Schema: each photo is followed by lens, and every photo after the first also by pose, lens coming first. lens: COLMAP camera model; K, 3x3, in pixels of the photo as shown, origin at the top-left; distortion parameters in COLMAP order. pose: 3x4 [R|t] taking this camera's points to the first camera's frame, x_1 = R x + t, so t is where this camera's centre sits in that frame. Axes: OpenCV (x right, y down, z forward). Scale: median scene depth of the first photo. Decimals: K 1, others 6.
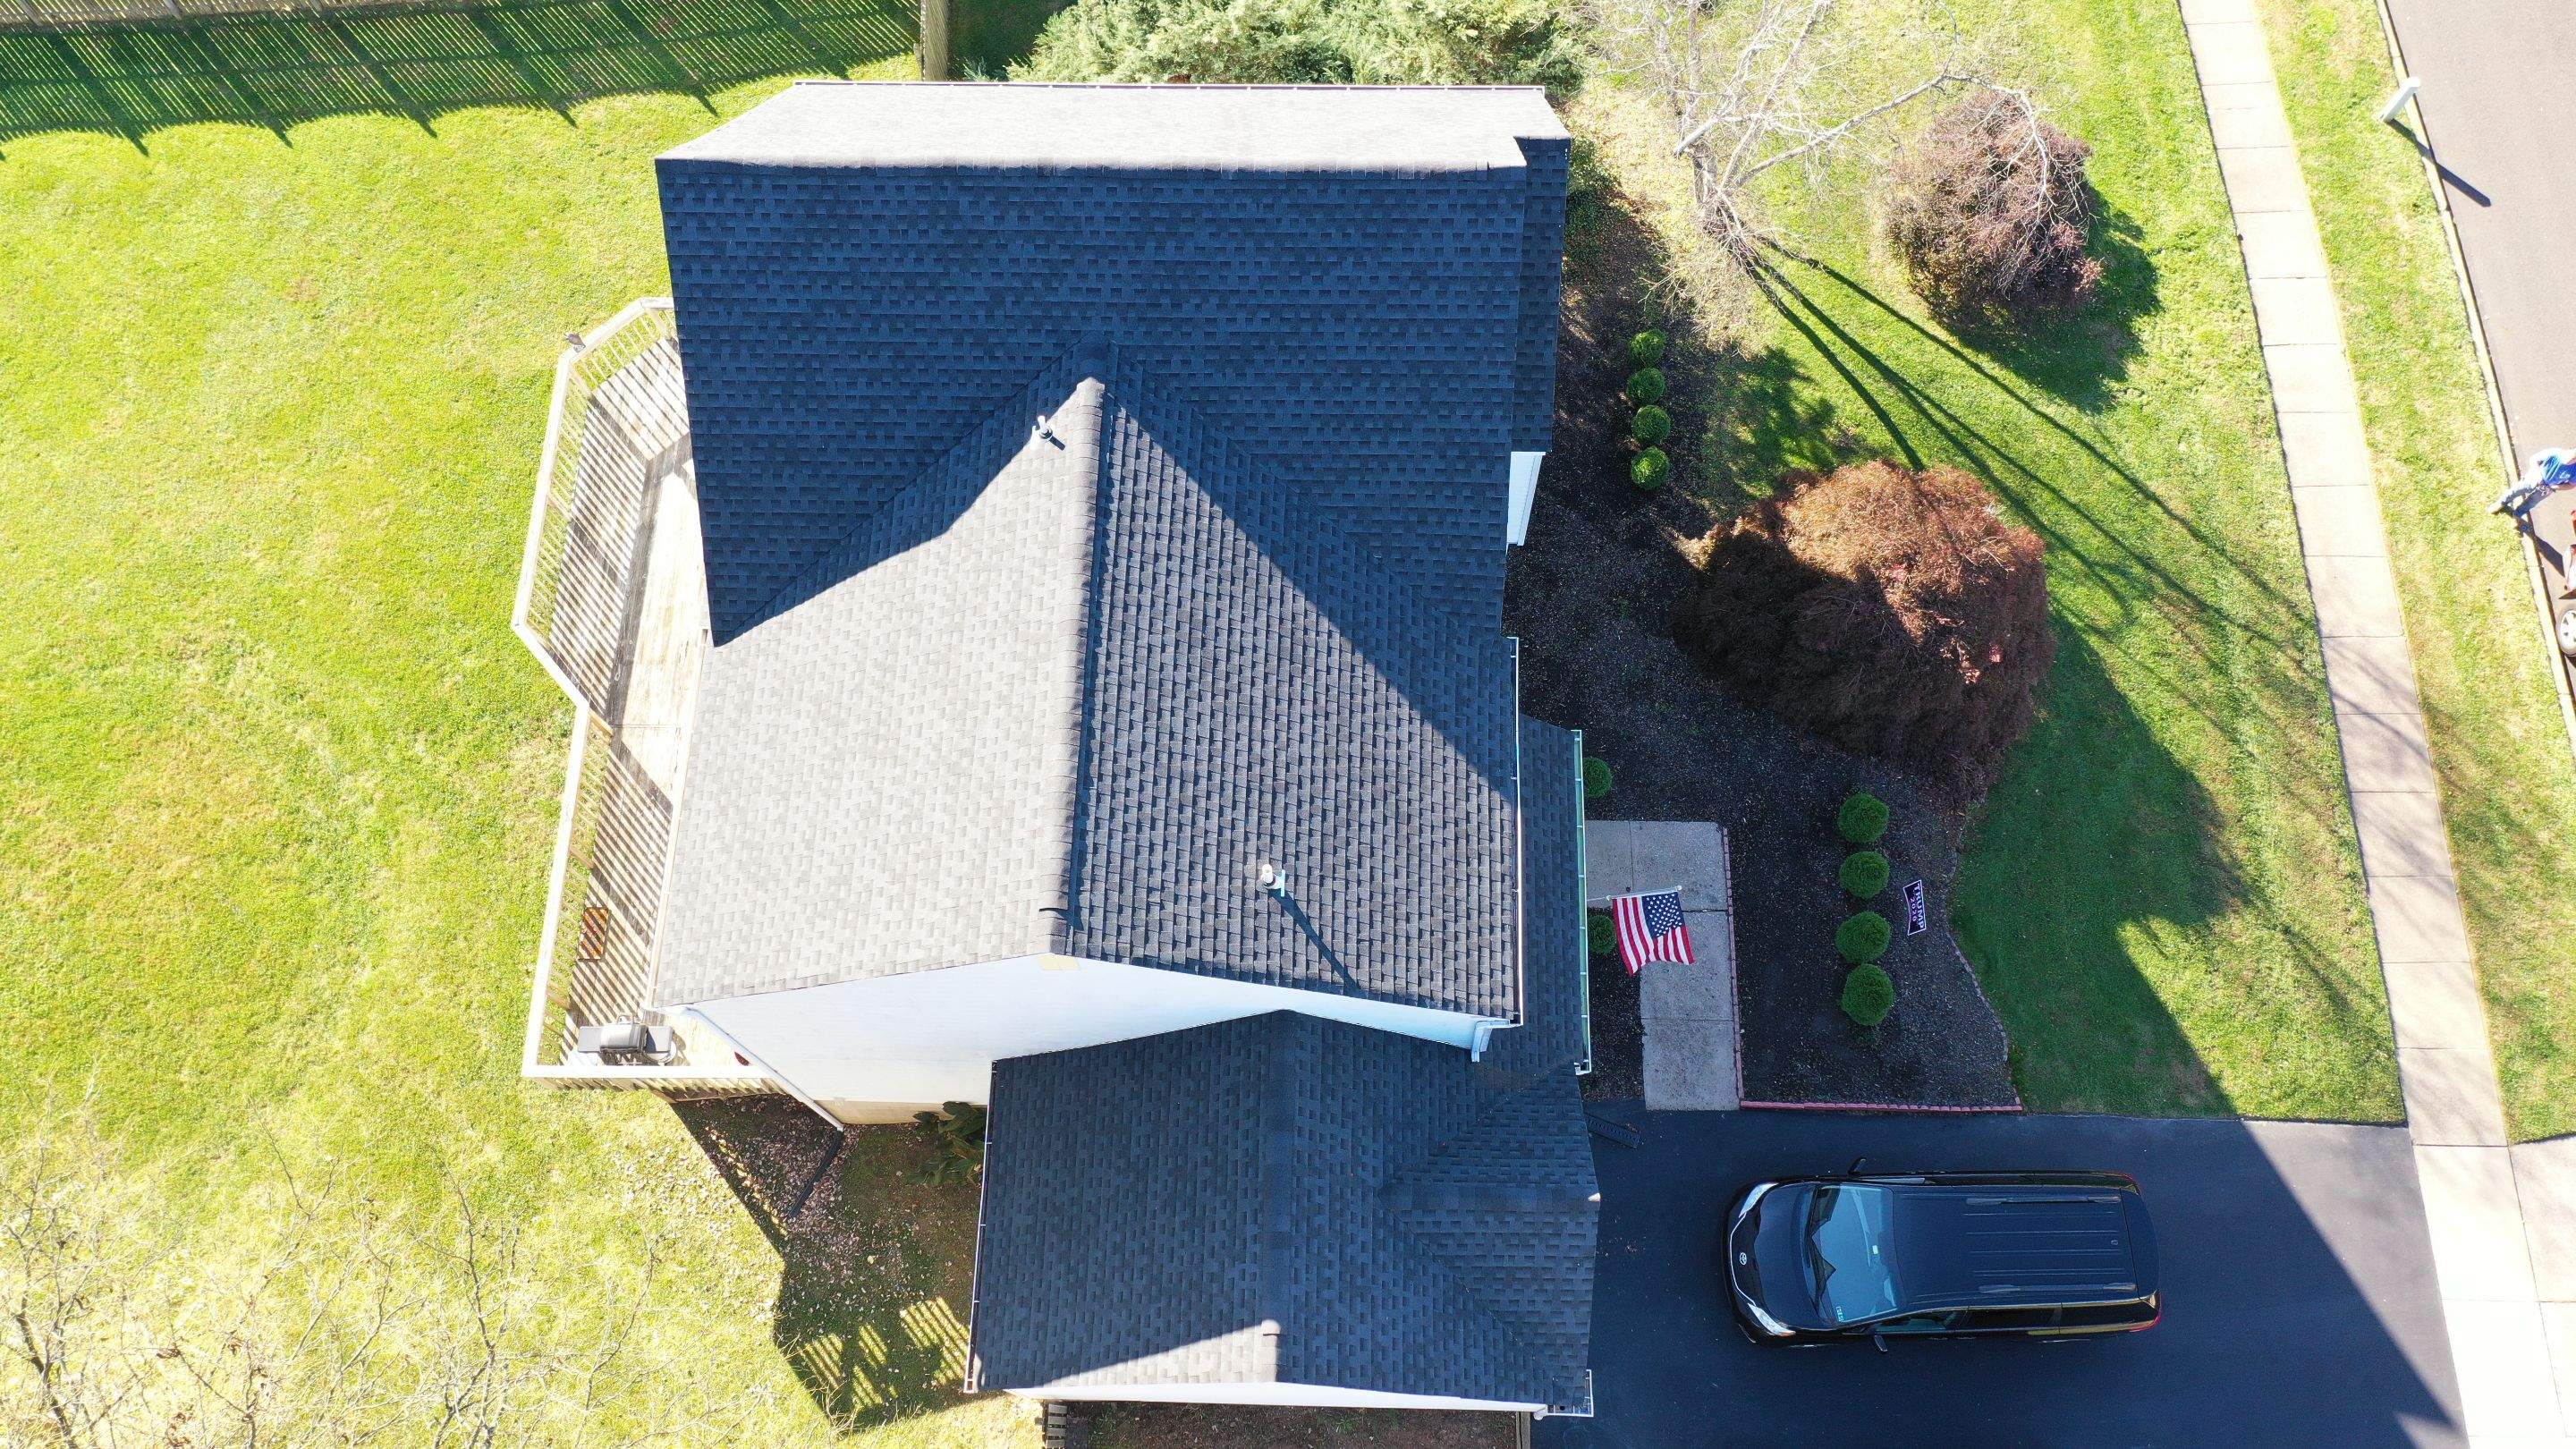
lens RADIAL K [[2047.7, 0, 1293.3], [0, 2047.7, 713.9], [0, 0, 1]] dist [0.016401, 0.001975]
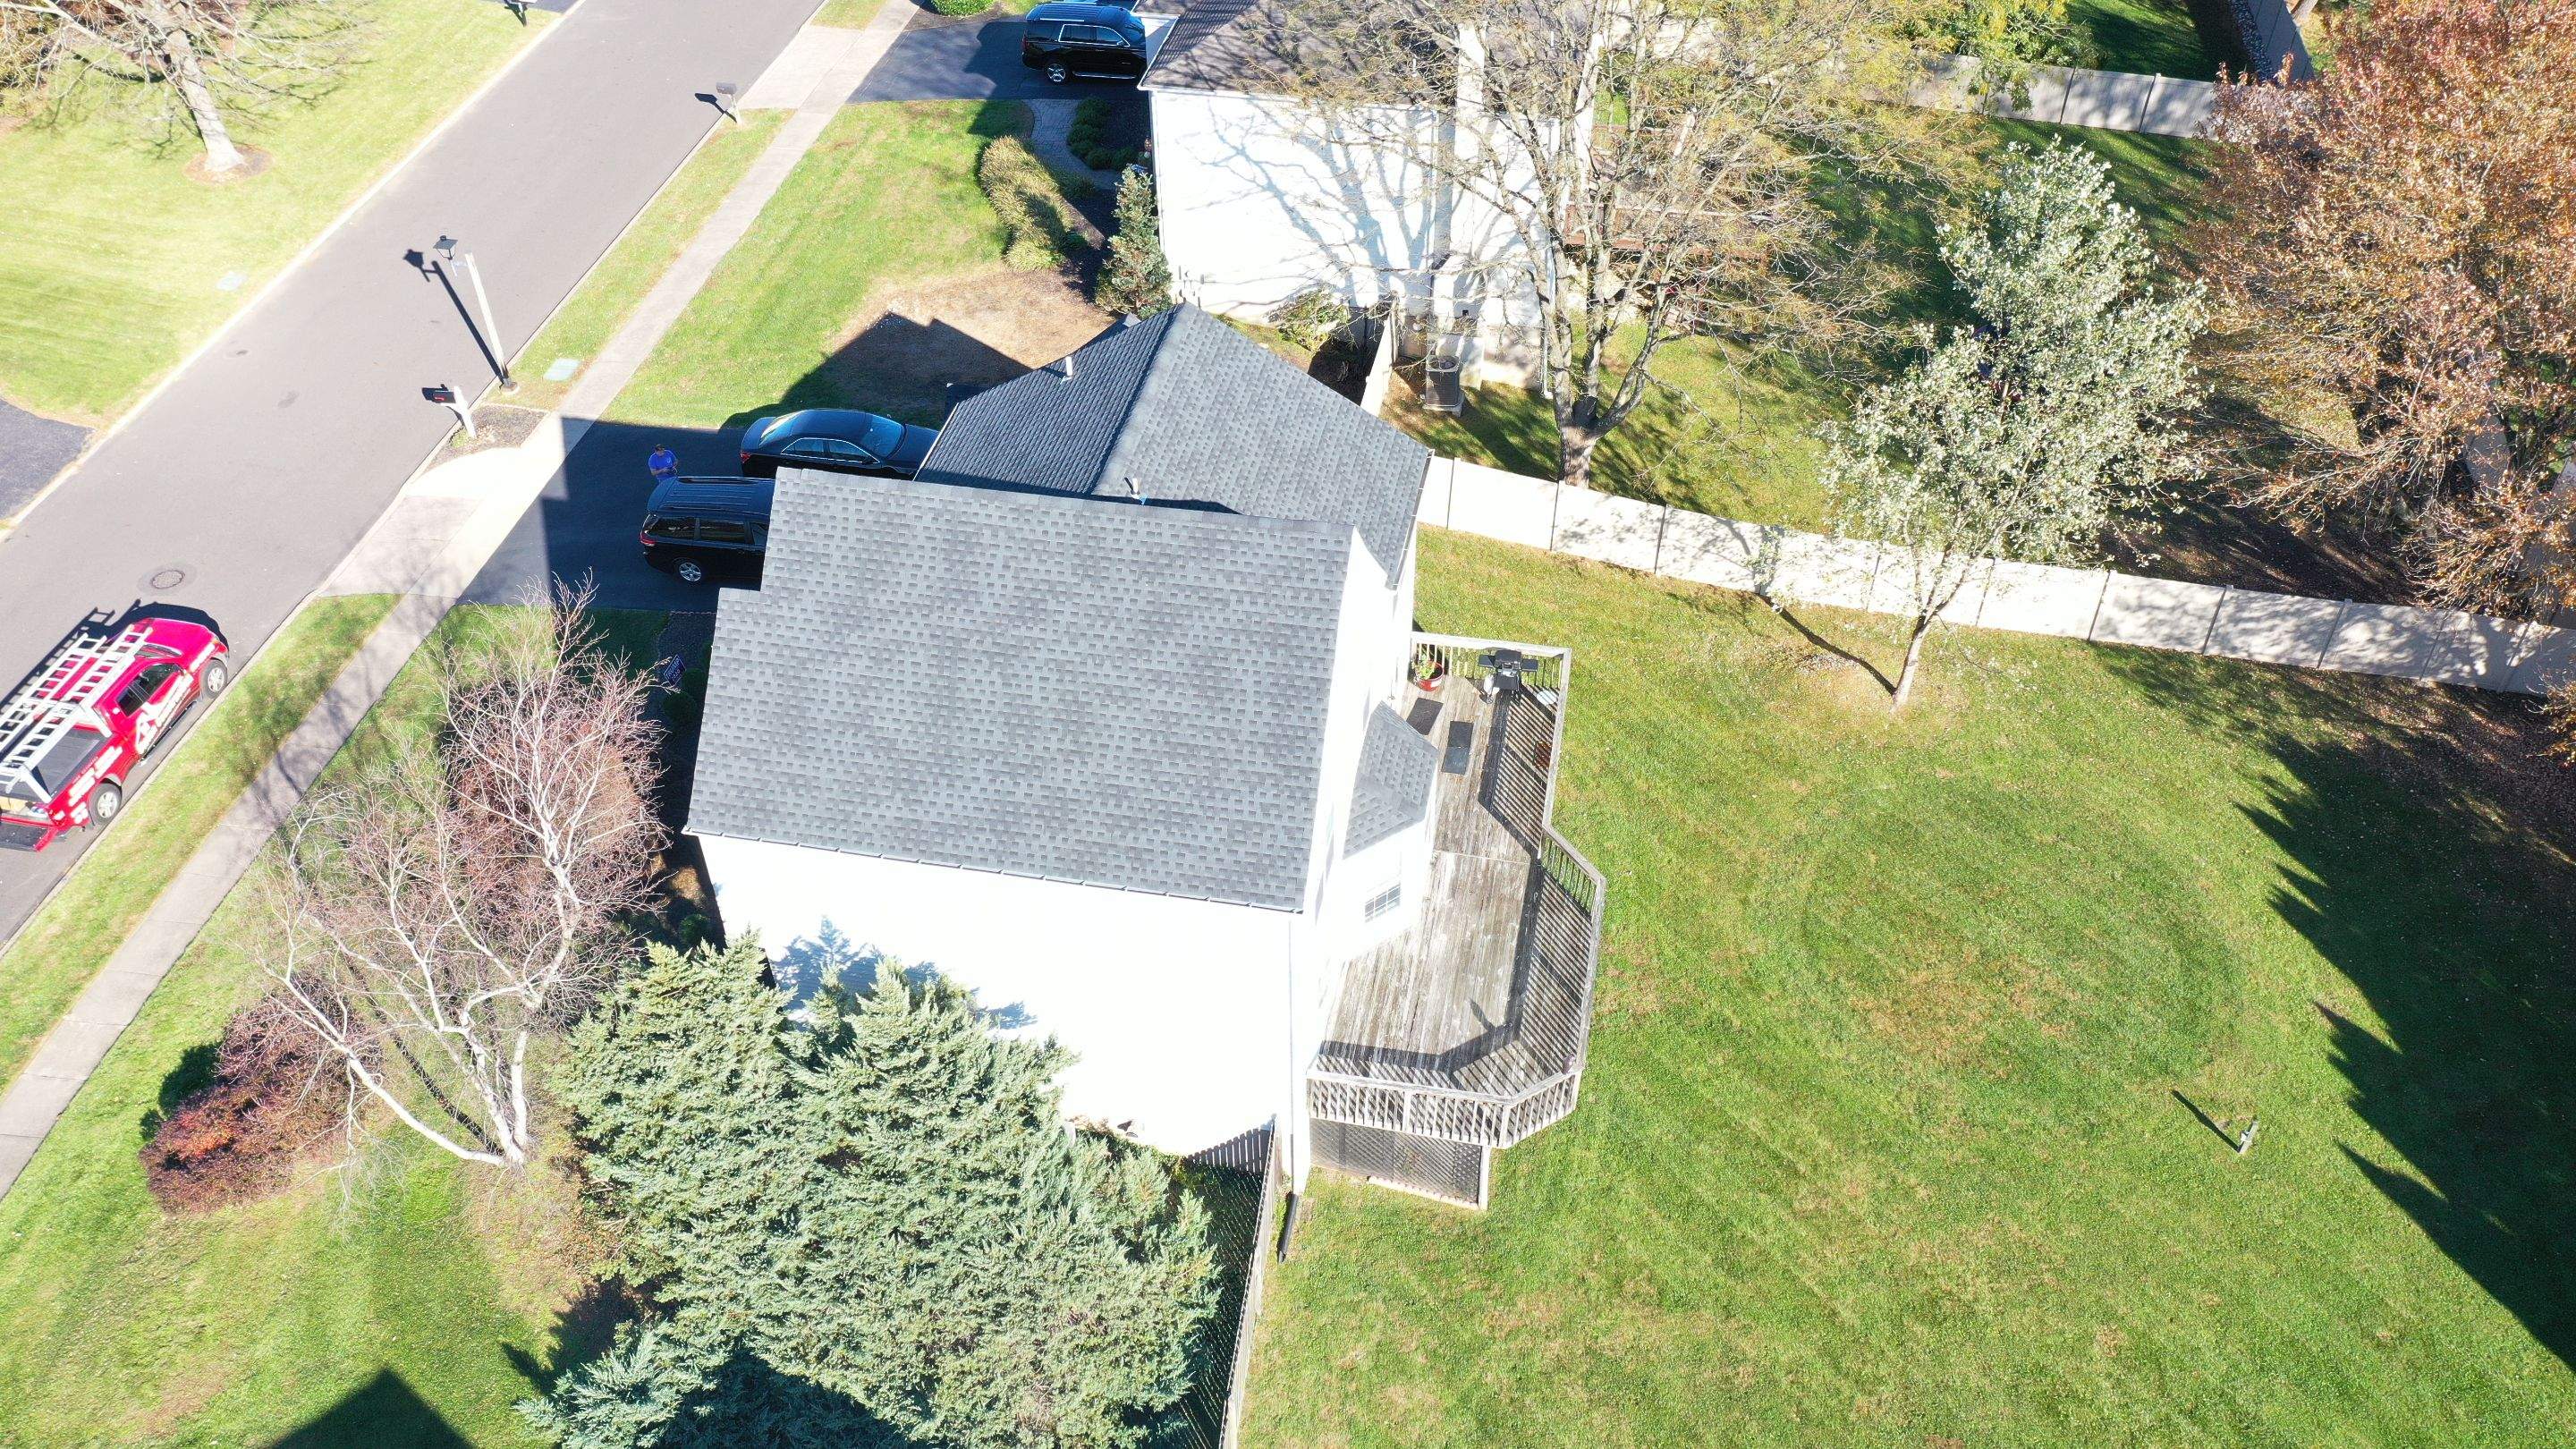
lens RADIAL K [[2047.7, 0, 1289.1], [0, 2047.7, 732.3], [0, 0, 1]] dist [0.016401, 0.001975]
pose [[-0.985331, -0.092481, 0.143420, -0.454301], [0.166638, -0.340223, 0.925462, -1.542983], [-0.036793, 0.935786, 0.350644, 0.597319]]
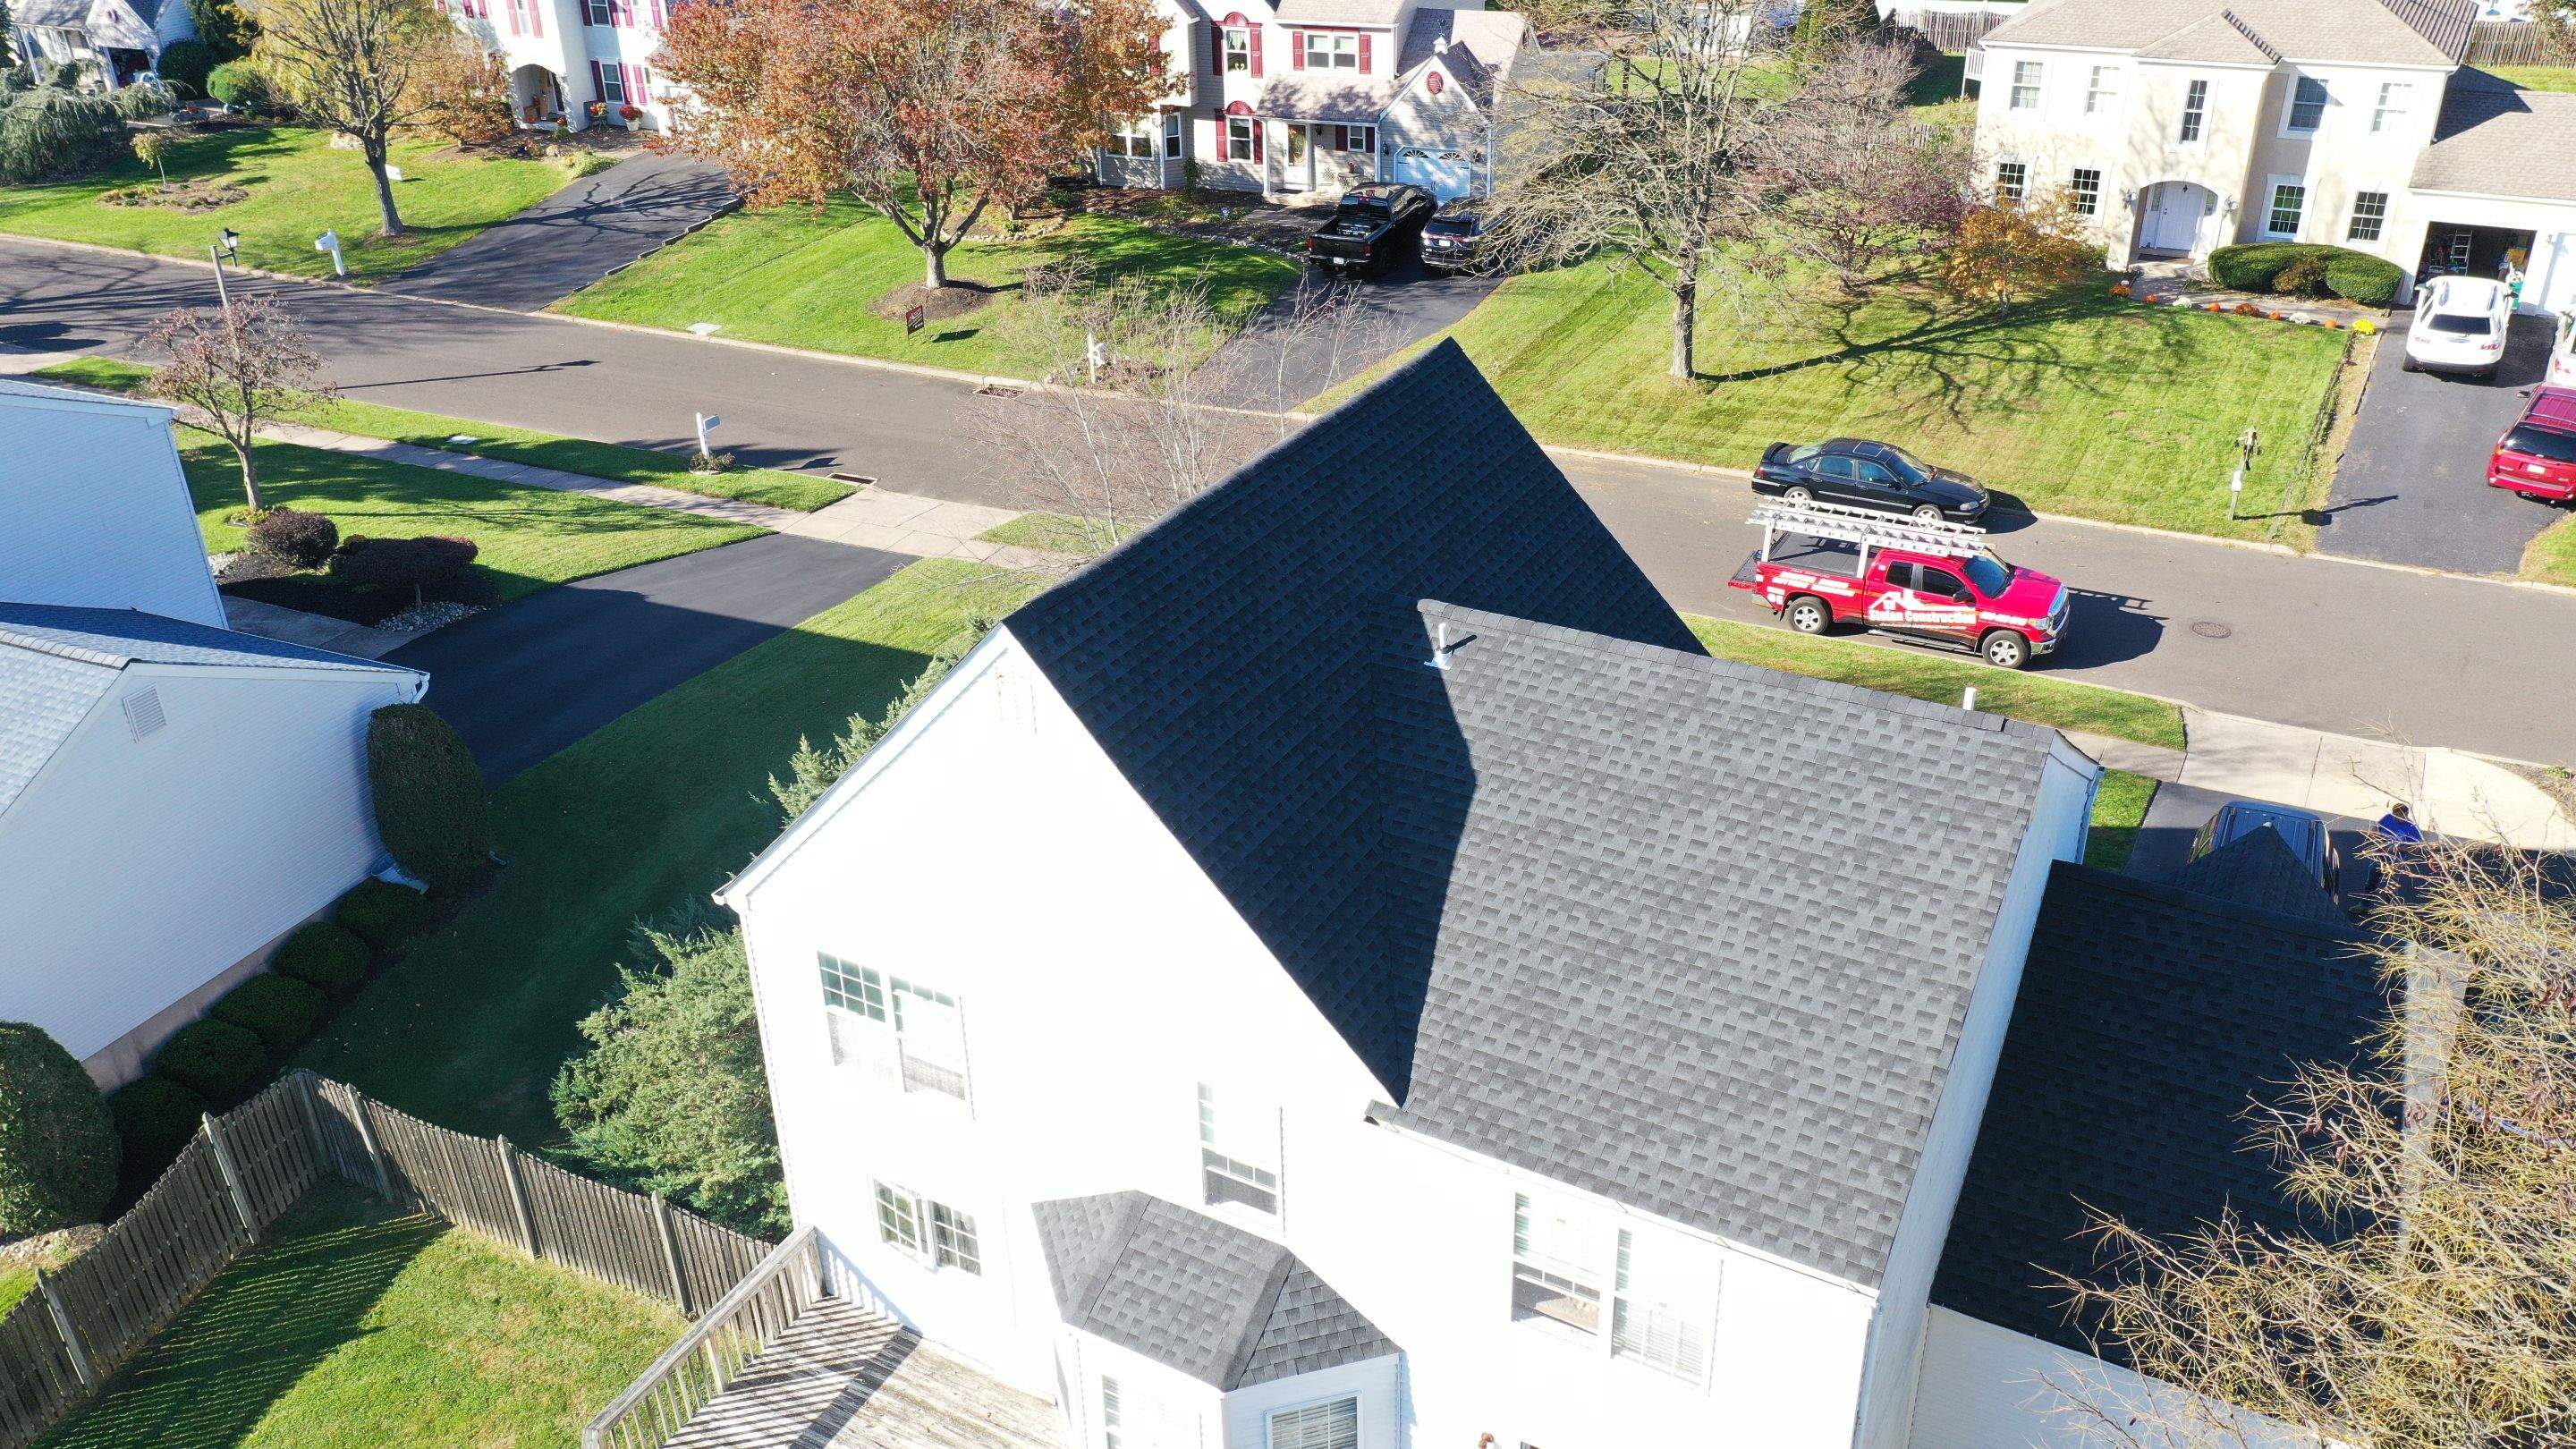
lens RADIAL K [[2047.7, 0, 1288.6], [0, 2047.7, 726.0], [0, 0, 1]] dist [0.016401, 0.001975]
pose [[0.475425, -0.405779, 0.780586, -0.863046], [0.825775, 0.511847, -0.236870, 0.041849], [-0.303424, 0.757203, 0.578427, 0.485103]]
